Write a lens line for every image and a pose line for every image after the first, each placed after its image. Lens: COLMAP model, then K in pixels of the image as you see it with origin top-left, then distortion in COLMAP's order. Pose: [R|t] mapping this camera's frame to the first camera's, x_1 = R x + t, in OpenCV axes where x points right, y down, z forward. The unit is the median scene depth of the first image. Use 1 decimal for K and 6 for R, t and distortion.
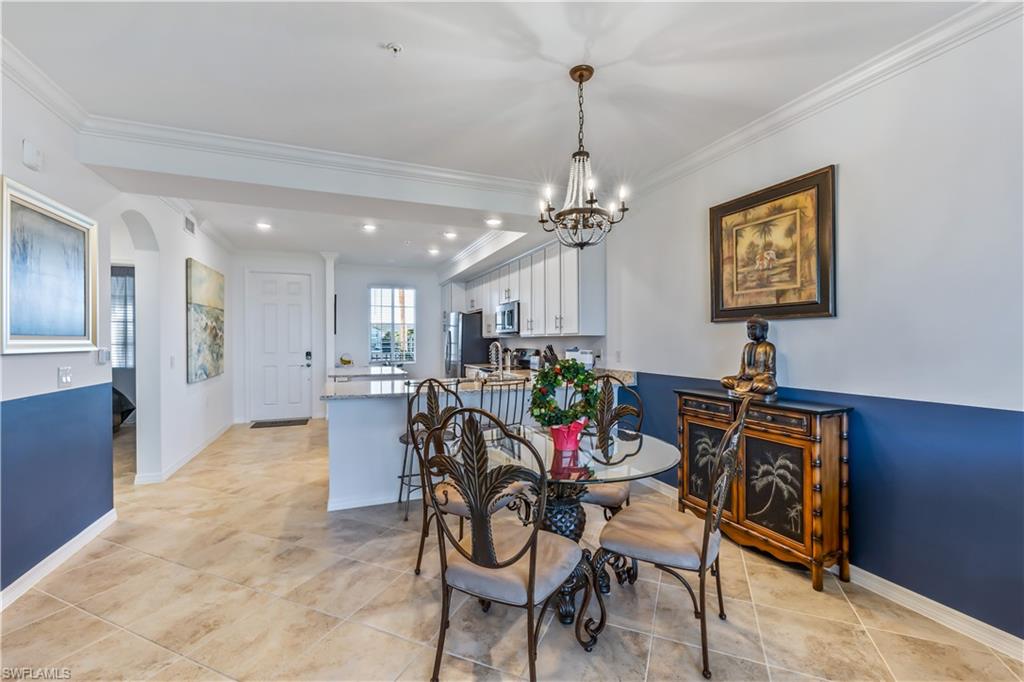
lens RADIAL K [[439.5, 0, 510.1], [0, 439.5, 343.1], [0, 0, 1]] dist [0.000885, 0.000115]
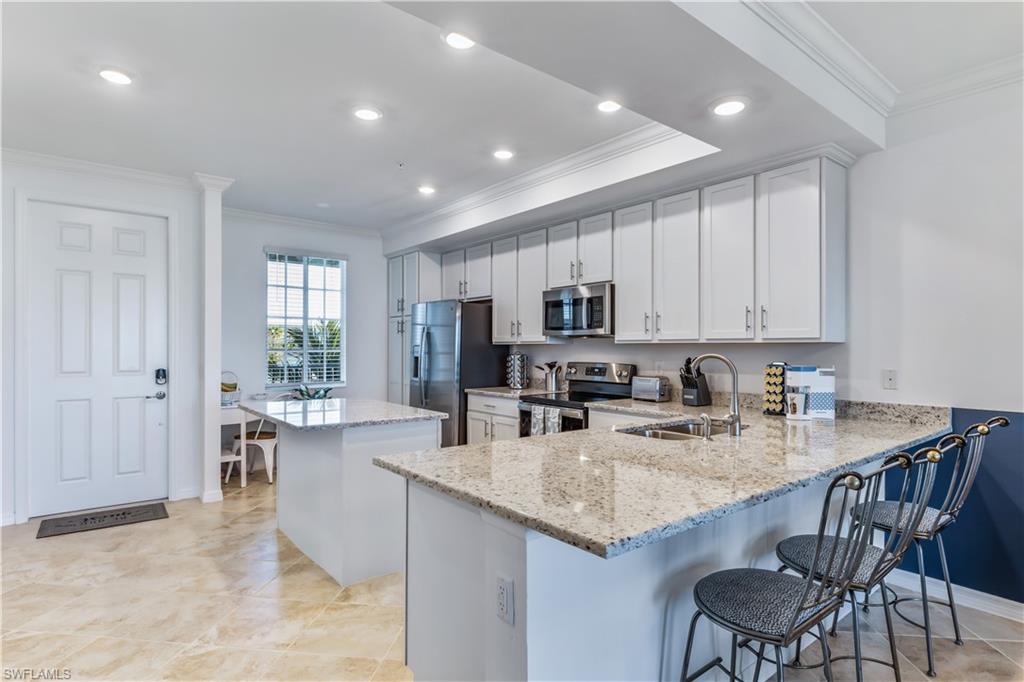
lens RADIAL K [[534.6, 0, 512.6], [0, 534.6, 342.2], [0, 0, 1]] dist [-0.005791, -0.001002]
pose [[0.953987, 0.007113, 0.299763, -0.257665], [-0.003317, 0.999908, -0.013170, -0.004653], [-0.299829, 0.011570, 0.953923, 0.294020]]
